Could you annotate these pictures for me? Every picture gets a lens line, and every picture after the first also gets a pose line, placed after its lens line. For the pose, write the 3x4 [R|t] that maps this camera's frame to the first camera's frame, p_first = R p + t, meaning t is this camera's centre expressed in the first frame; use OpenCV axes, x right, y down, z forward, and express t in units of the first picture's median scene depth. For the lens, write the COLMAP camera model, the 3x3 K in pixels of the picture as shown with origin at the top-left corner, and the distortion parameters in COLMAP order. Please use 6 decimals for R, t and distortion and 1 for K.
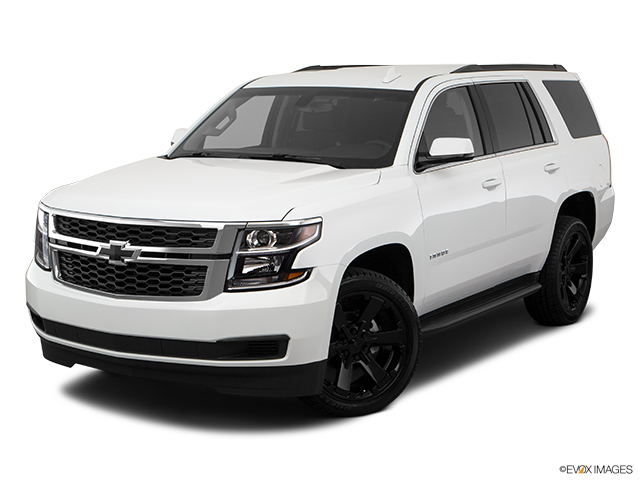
lens RADIAL K [[1235.7, 0, 320.0], [0, 1235.7, 240.0], [0, 0, 1]] dist [0.015086, -0.033968]
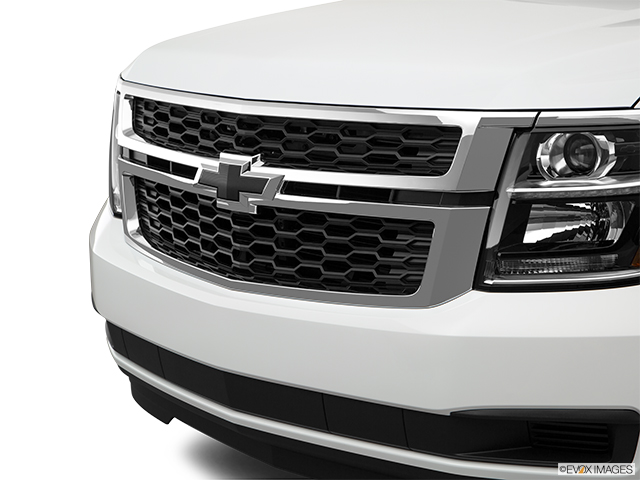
lens RADIAL K [[1427.5, 0, 320.0], [0, 1427.5, 240.0], [0, 0, 1]] dist [0.204595, -0.257855]
pose [[0.964904, 0.036594, -0.260042, -0.006799], [-0.024037, 0.998394, 0.051305, 0.004123], [0.261502, -0.043254, 0.964233, 0.539264]]
